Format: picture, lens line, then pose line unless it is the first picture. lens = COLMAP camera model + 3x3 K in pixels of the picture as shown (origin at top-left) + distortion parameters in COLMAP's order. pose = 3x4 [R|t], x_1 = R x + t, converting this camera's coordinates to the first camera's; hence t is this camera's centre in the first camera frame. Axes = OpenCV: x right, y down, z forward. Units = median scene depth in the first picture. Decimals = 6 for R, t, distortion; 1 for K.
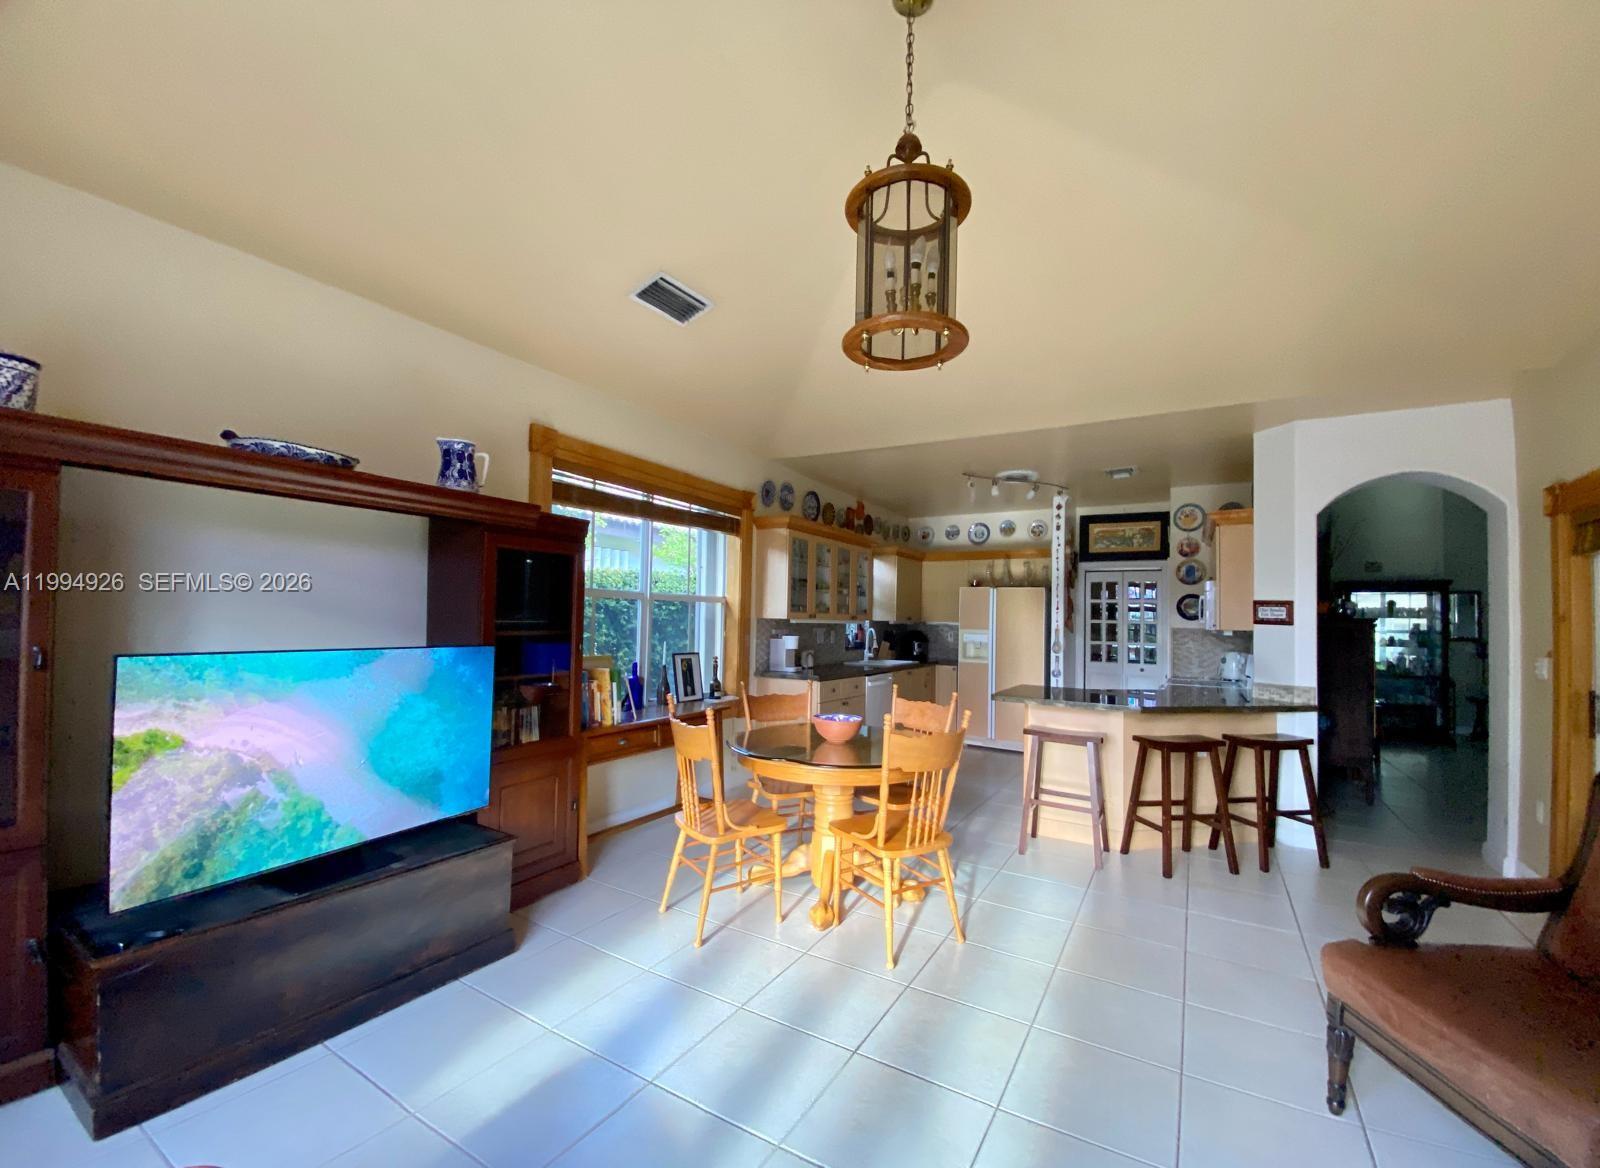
lens RADIAL K [[649.4, 0, 791.3], [0, 649.4, 606.9], [0, 0, 1]] dist [0.014377, -0.000077]
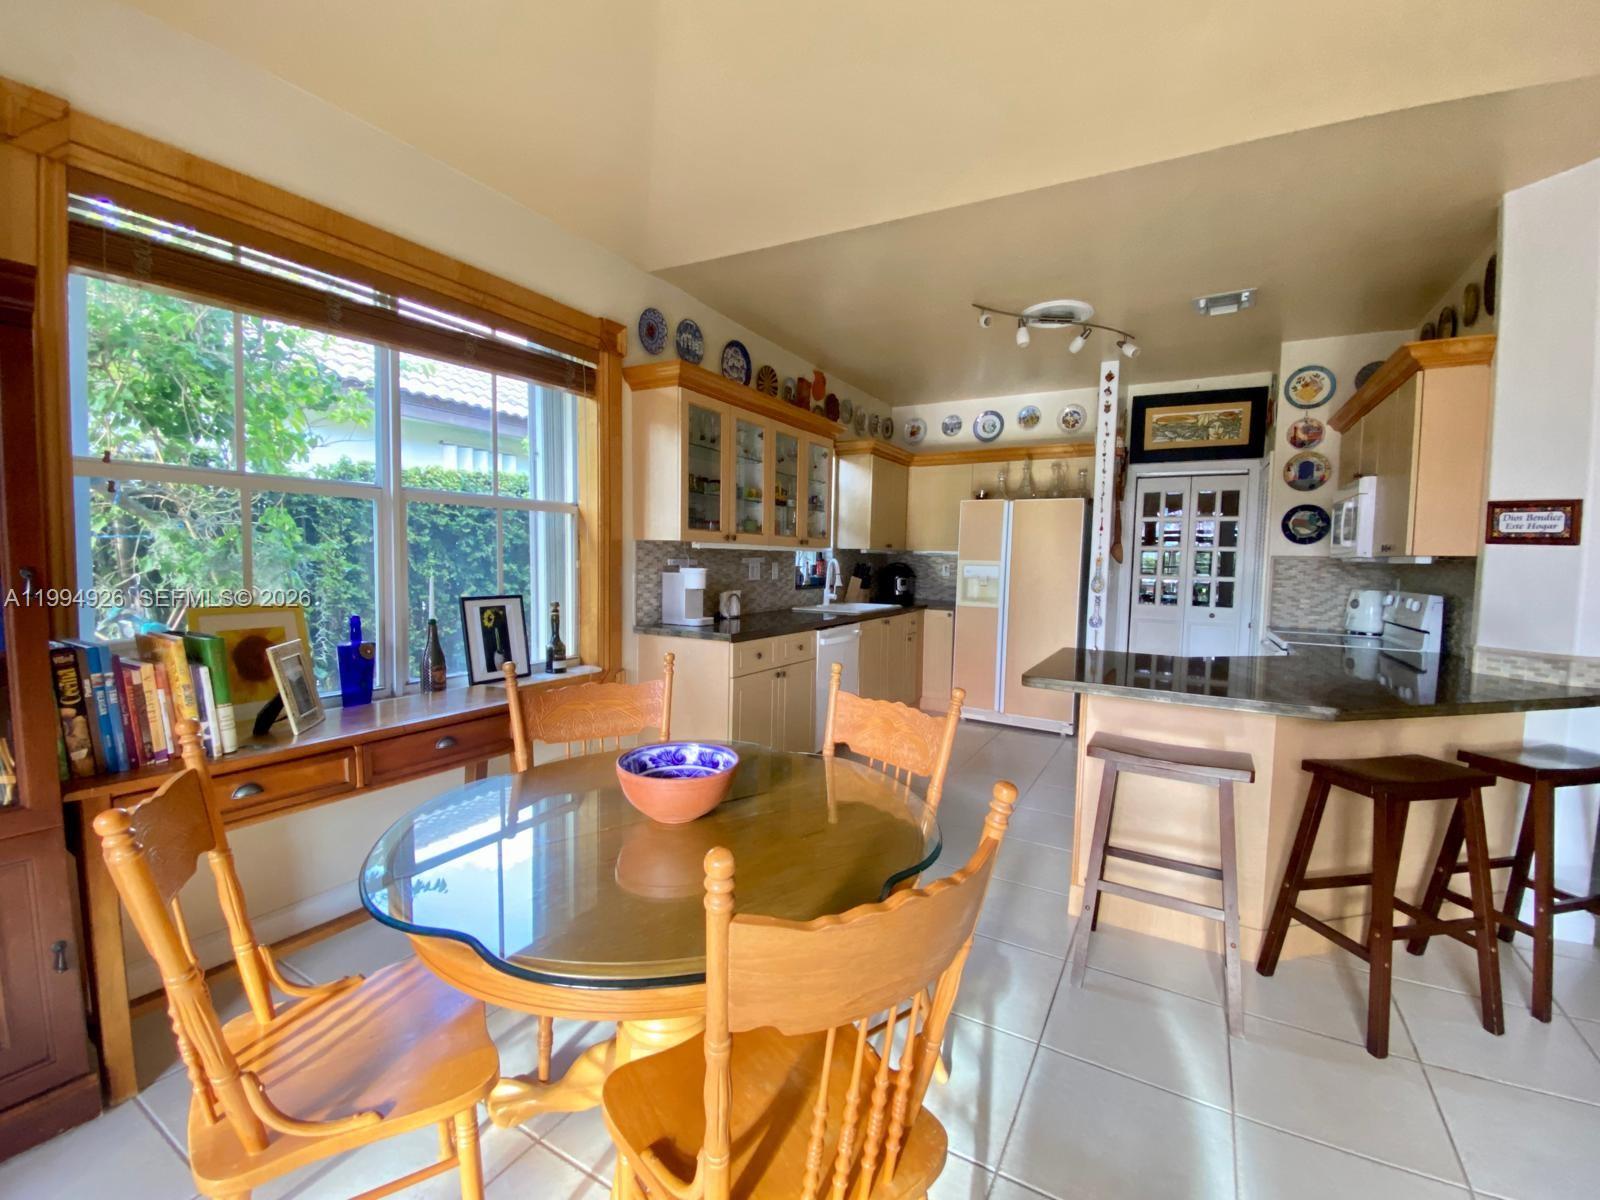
lens RADIAL K [[670.6, 0, 800.0], [0, 670.6, 600.0], [0, 0, 1]] dist [0.044191, -0.034372]
pose [[0.999577, -0.002483, 0.028970, 0.074074], [-0.000014, 0.996305, 0.085880, 0.017725], [-0.029076, -0.085844, 0.995884, 0.313396]]
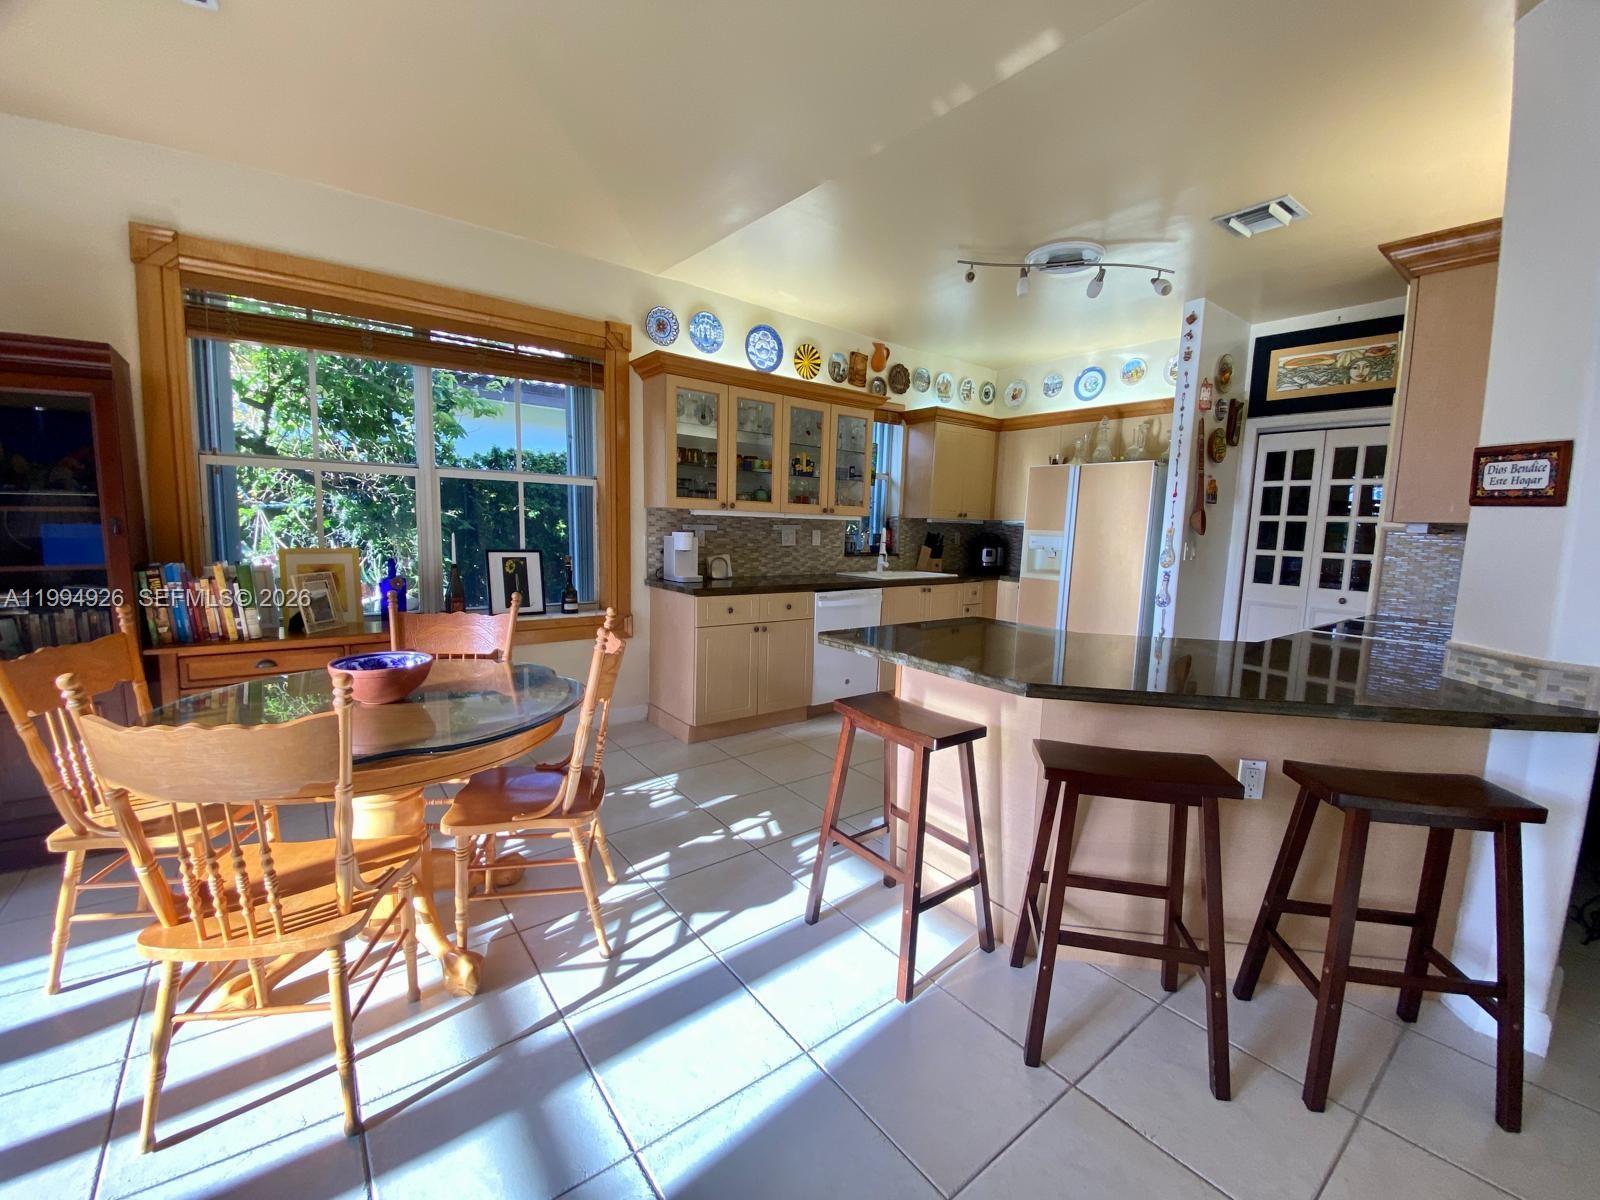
lens RADIAL K [[647.1, 0, 800.0], [0, 647.1, 600.0], [0, 0, 1]] dist [0.018717, -0.023372]
pose [[0.934501, 0.046964, -0.352848, 0.326952], [-0.001339, 0.991715, 0.128451, 0.024432], [0.355957, -0.119566, 0.926822, 0.331536]]
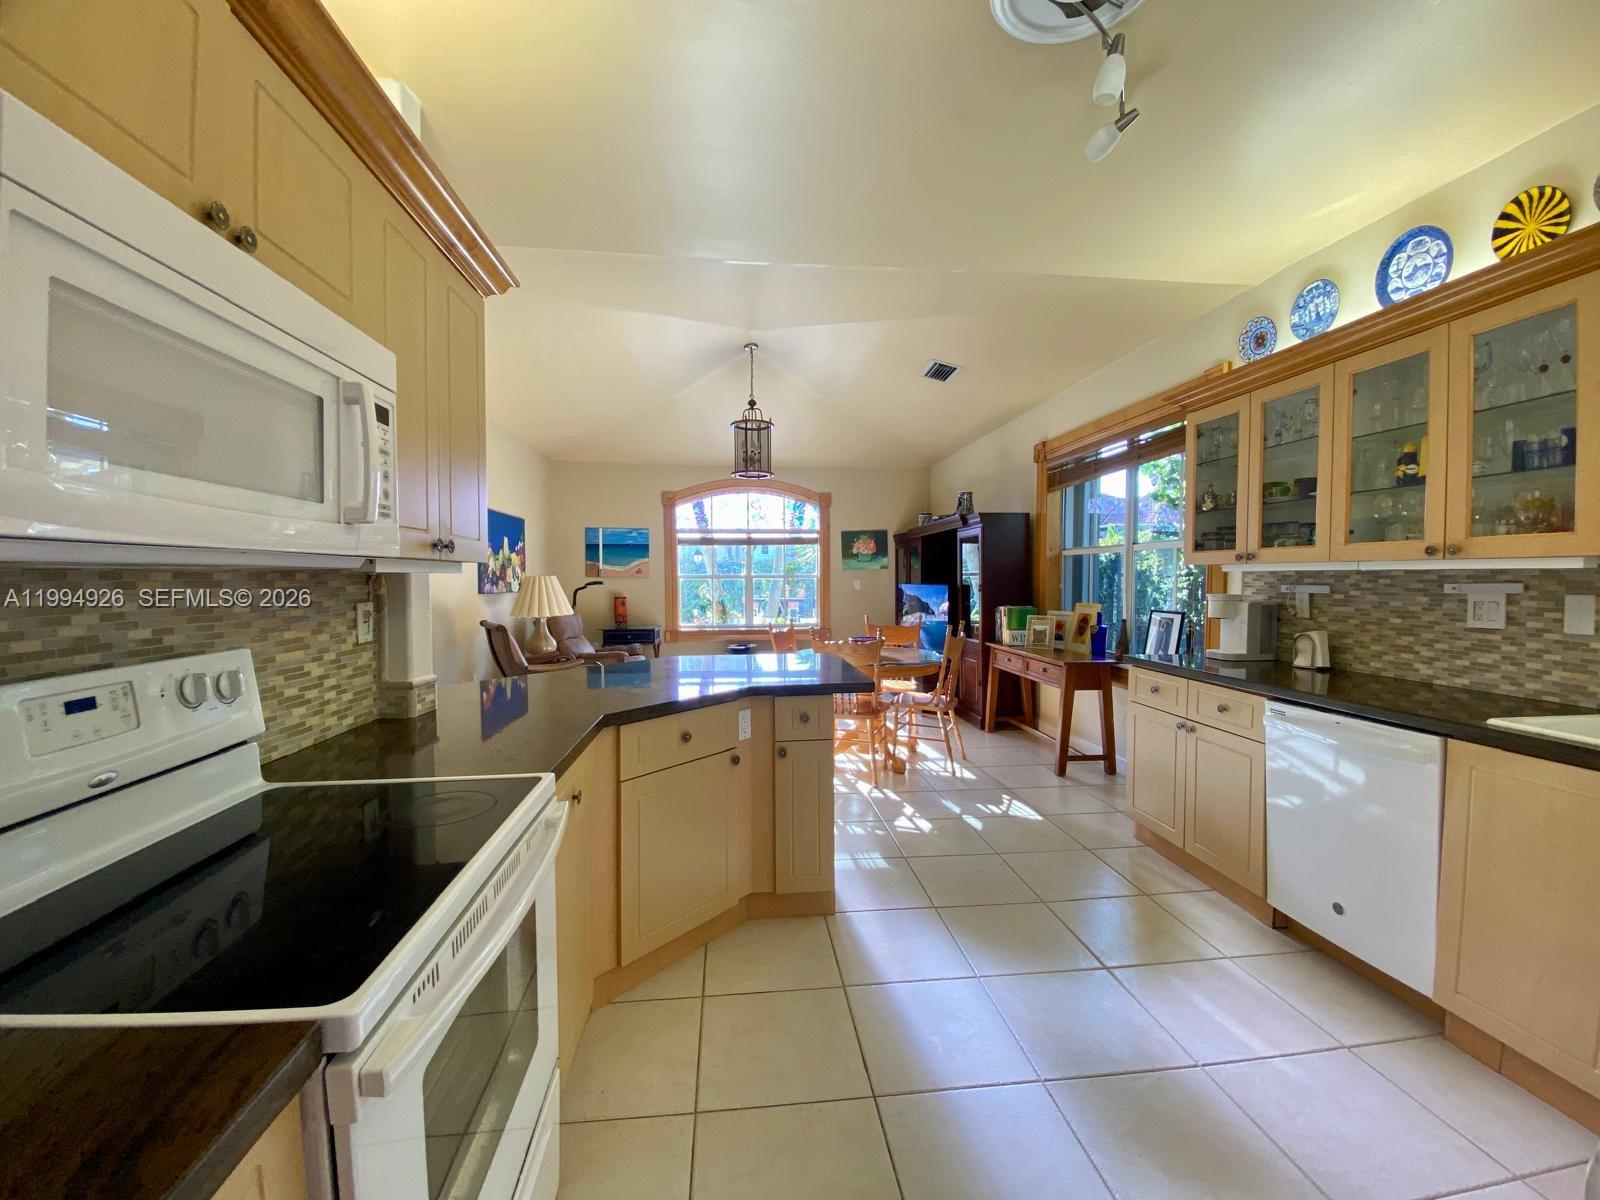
lens RADIAL K [[641.5, 0, 800.0], [0, 641.5, 600.0], [0, 0, 1]] dist [0.041659, -0.030915]
pose [[-0.789774, 0.002061, -0.613395, 0.558579], [-0.002922, 0.999970, 0.007122, 0.041489], [0.613391, 0.007417, -0.789744, 1.080837]]
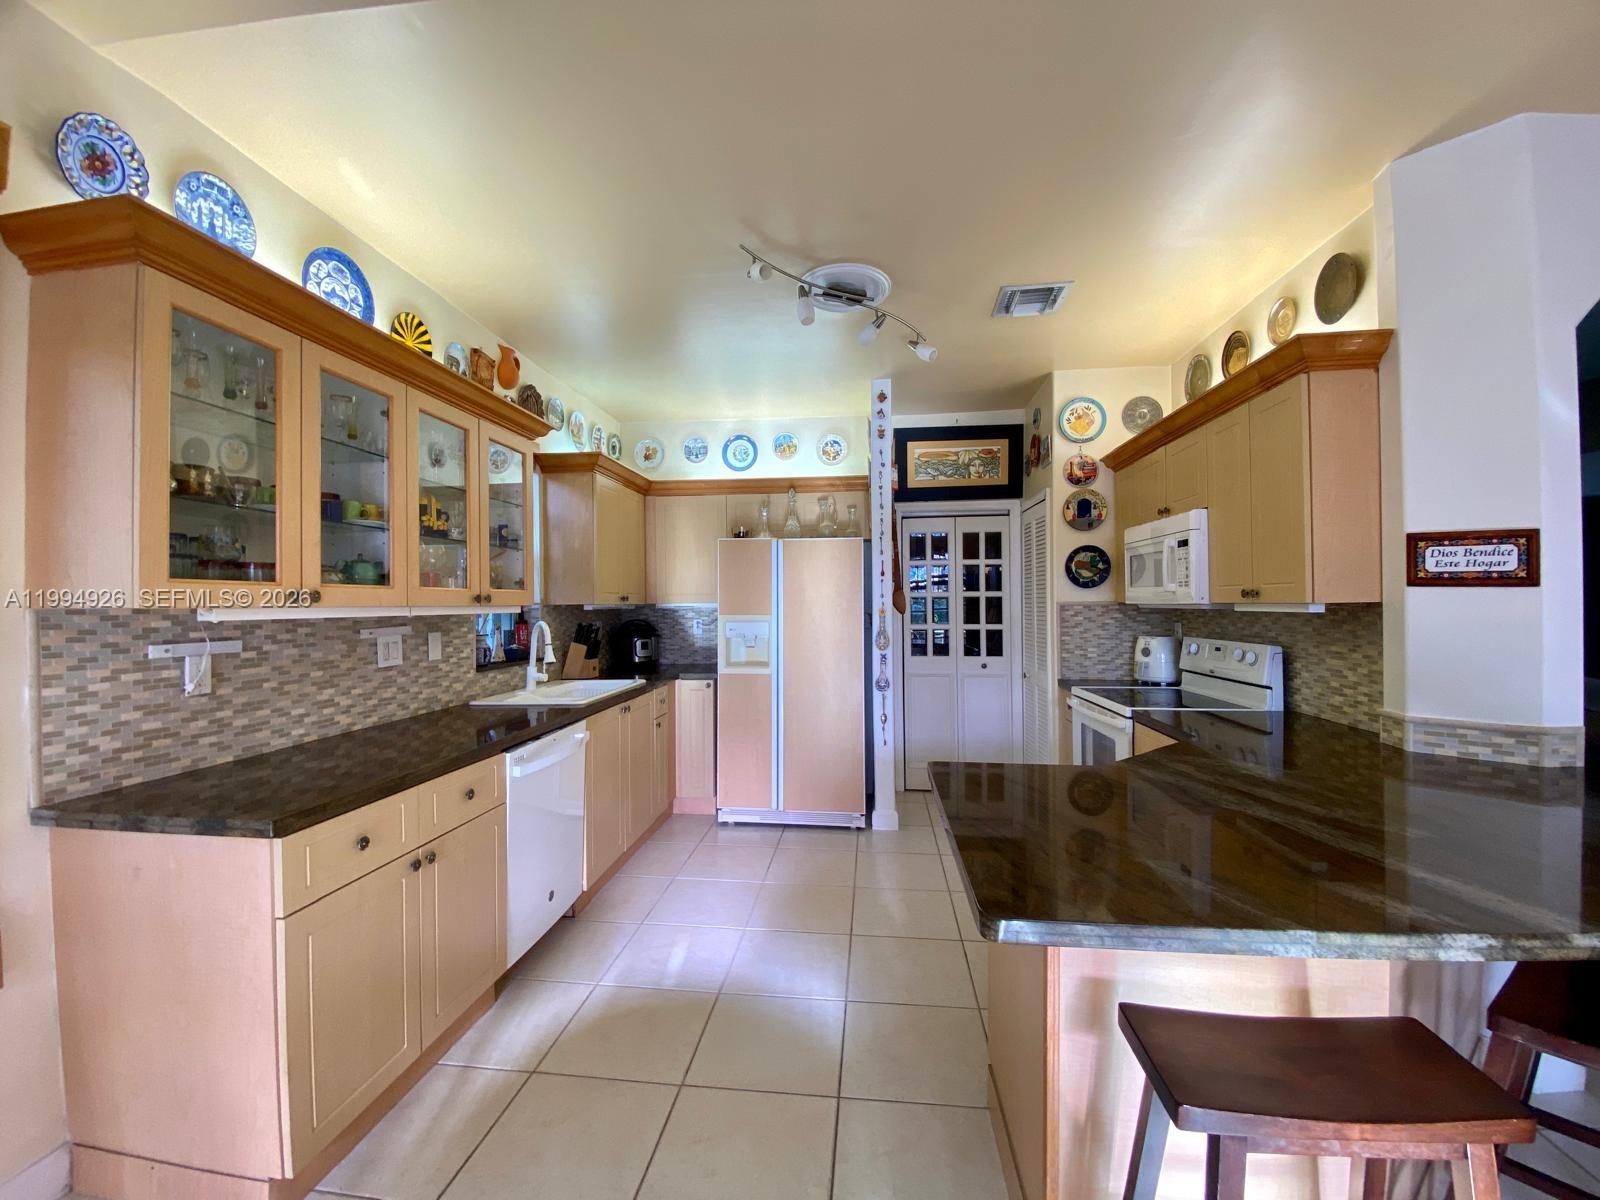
lens RADIAL K [[641.5, 0, 800.0], [0, 641.5, 600.0], [0, 0, 1]] dist [0.041659, -0.030915]
pose [[0.904297, -0.026539, 0.426078, 0.105428], [0.018846, 0.999575, 0.022261, 0.012941], [-0.426487, -0.012100, 0.904413, 0.558174]]
